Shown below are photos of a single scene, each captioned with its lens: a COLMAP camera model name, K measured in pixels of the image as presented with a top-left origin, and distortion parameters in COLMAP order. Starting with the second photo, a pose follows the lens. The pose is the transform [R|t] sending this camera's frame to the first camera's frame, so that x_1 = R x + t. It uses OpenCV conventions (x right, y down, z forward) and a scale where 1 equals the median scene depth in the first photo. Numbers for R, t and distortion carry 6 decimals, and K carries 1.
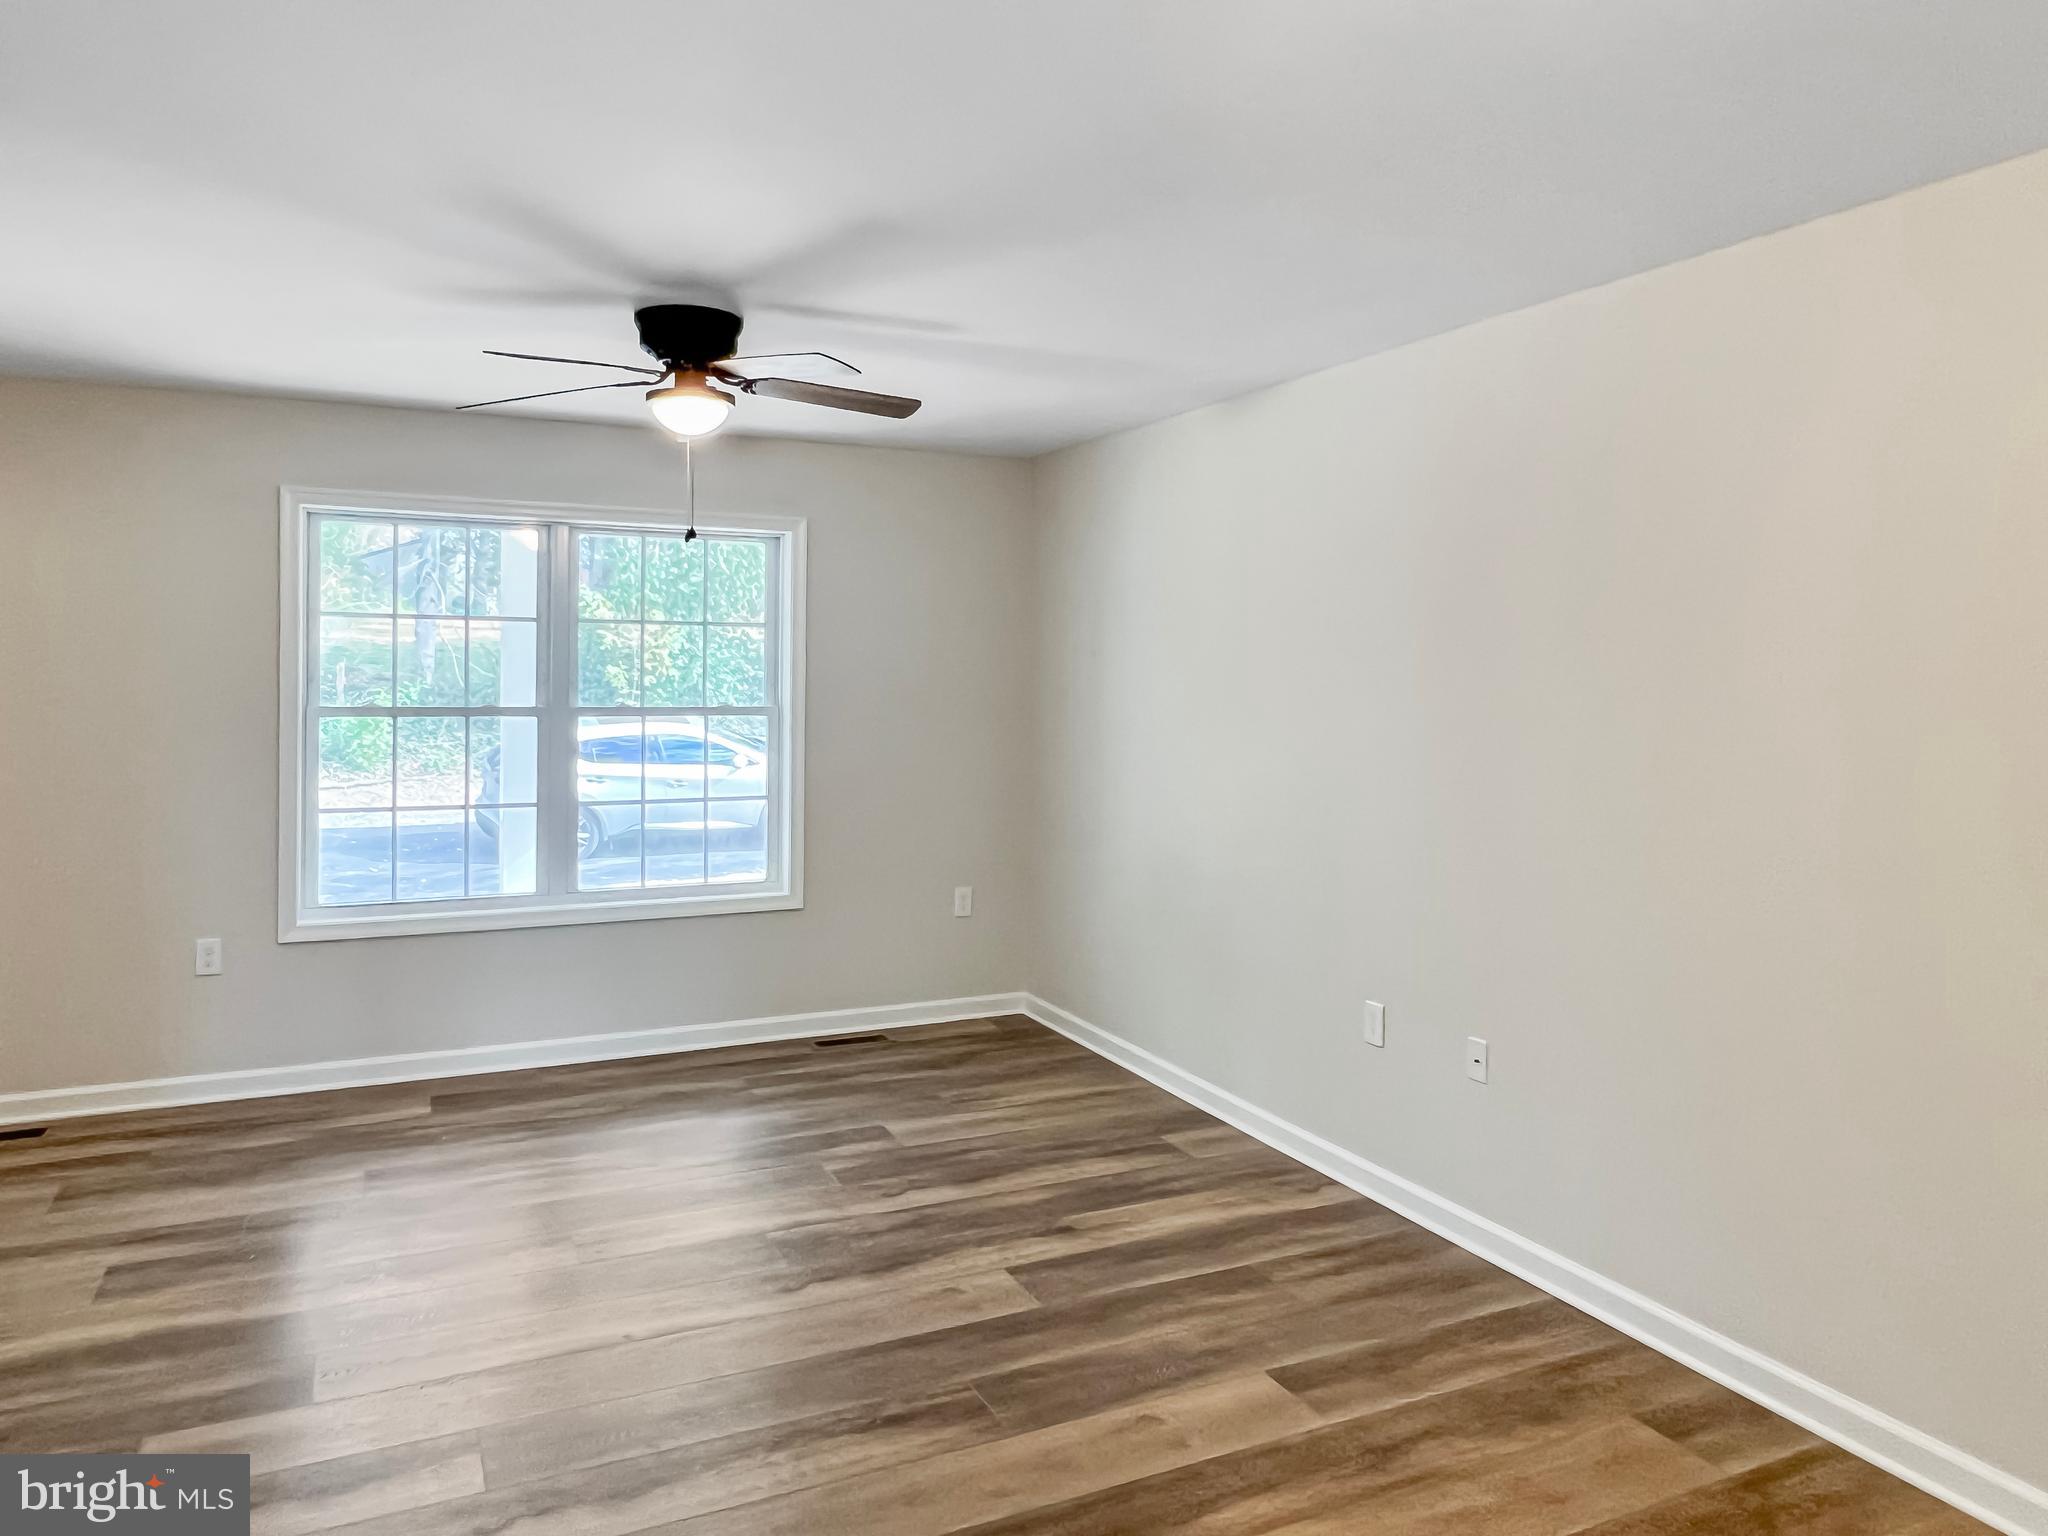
lens RADIAL K [[1344.2, 0, 1024.0], [0, 1344.2, 768.0], [0, 0, 1]] dist [0.003577, -0.003346]
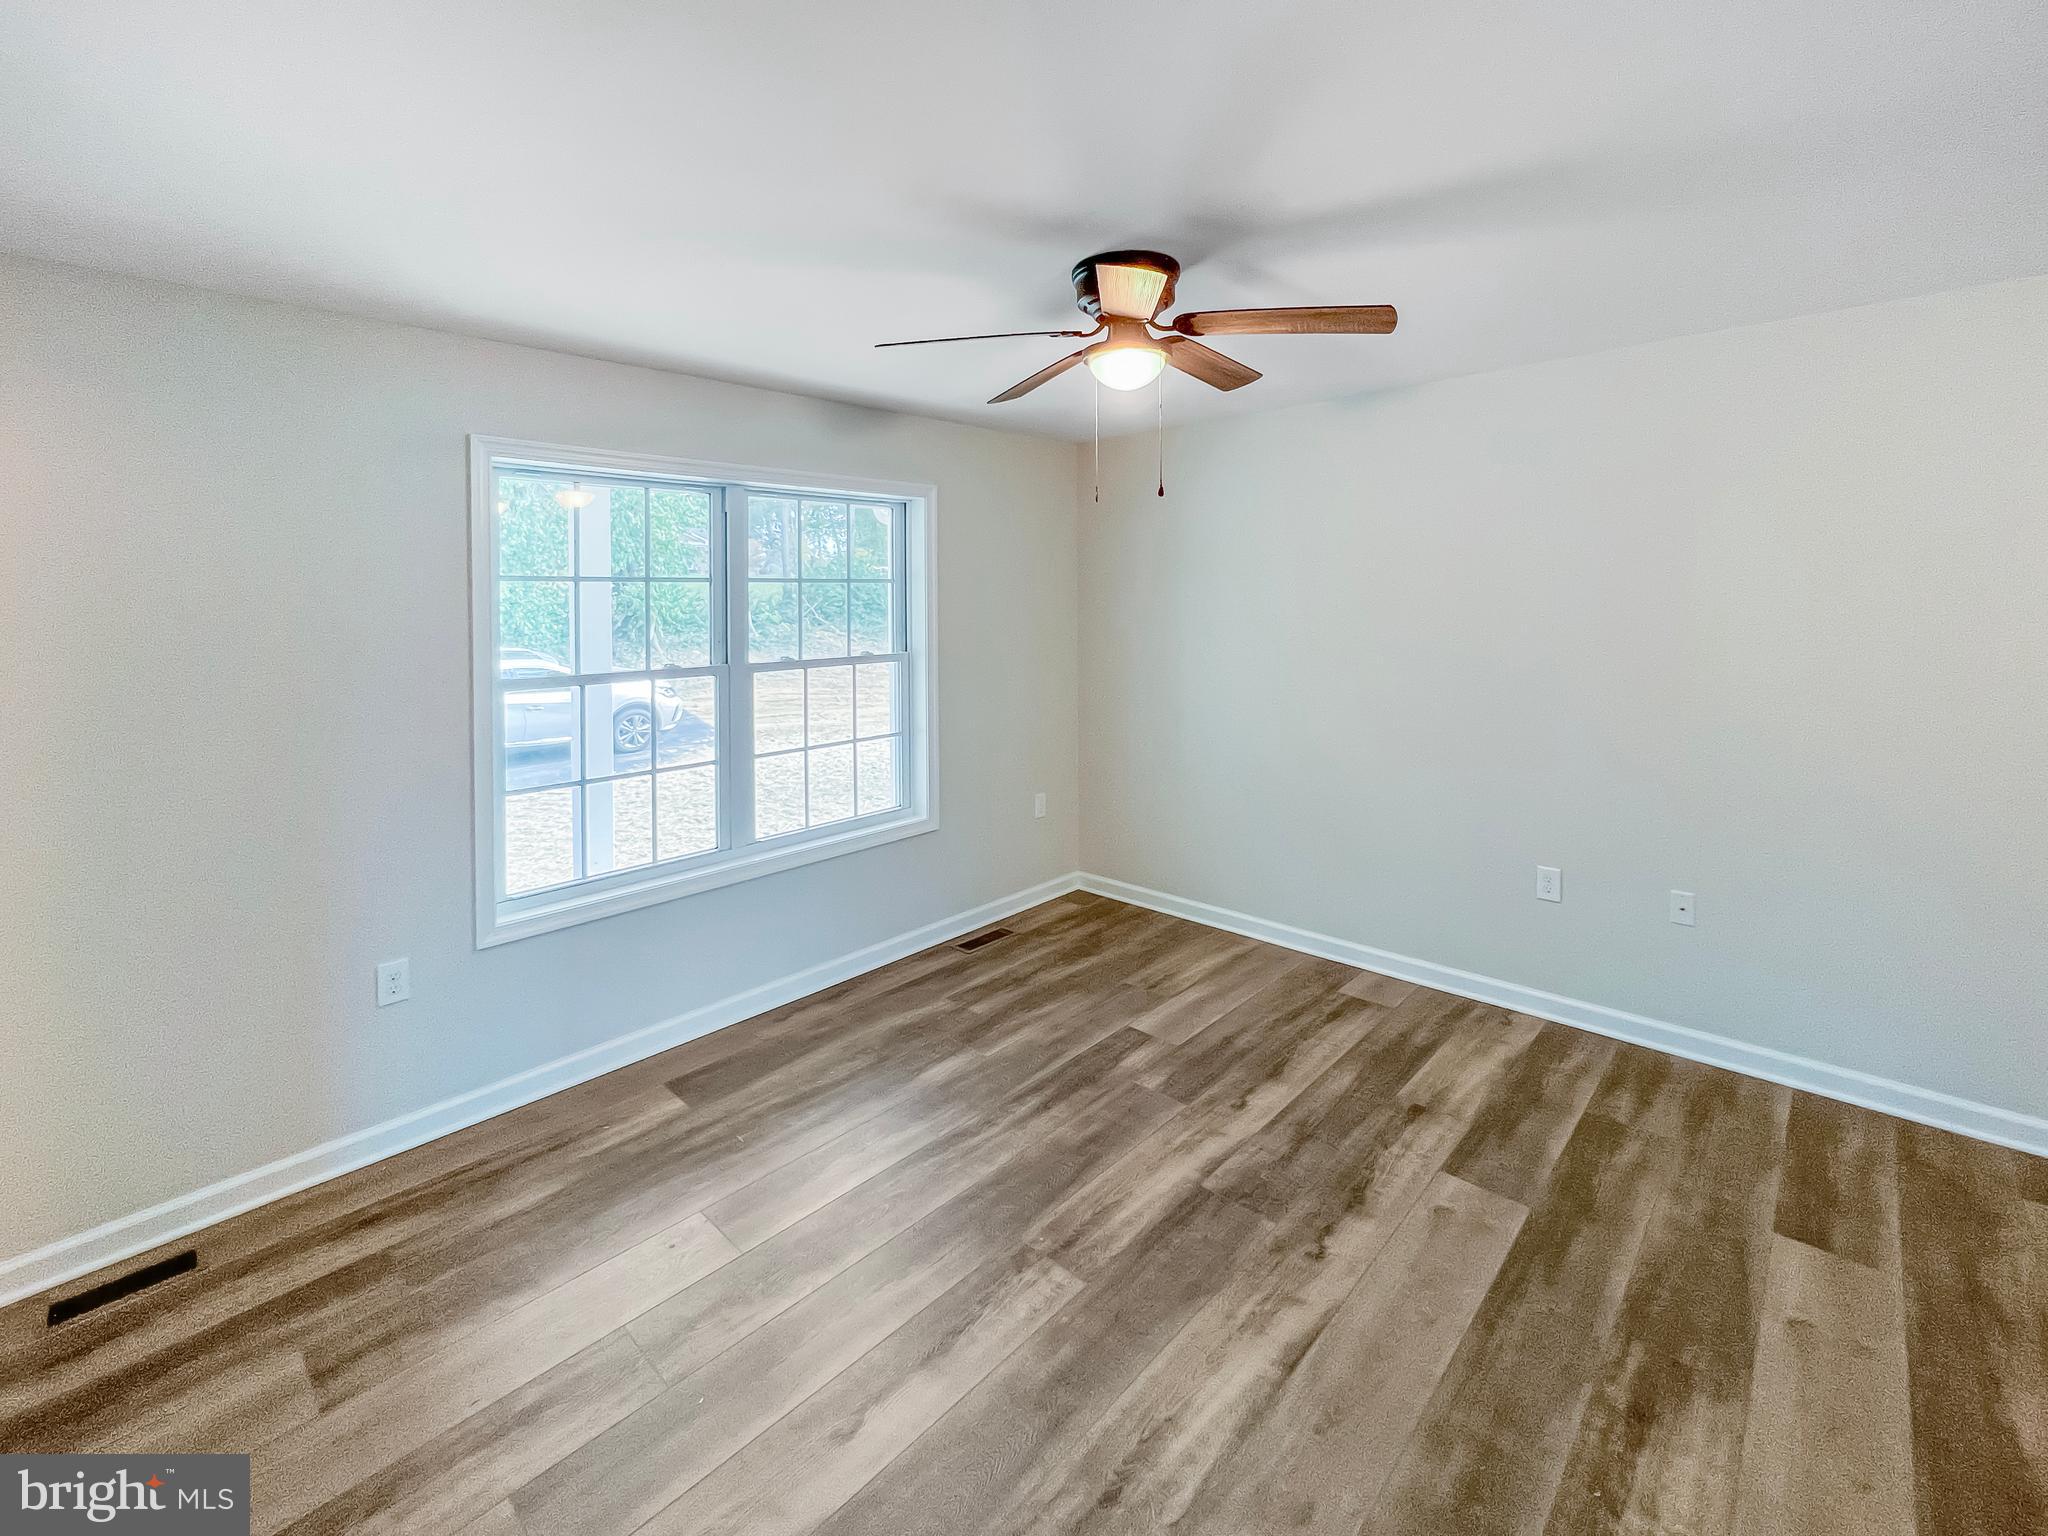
lens RADIAL K [[869.1, 0, 1031.7], [0, 869.1, 687.4], [0, 0, 1]] dist [-0.001506, 0.000387]
pose [[0.933388, -0.060768, 0.353686, -0.470878], [0.051506, 0.998040, 0.035550, -0.051447], [-0.355153, -0.014965, 0.934689, 0.399199]]
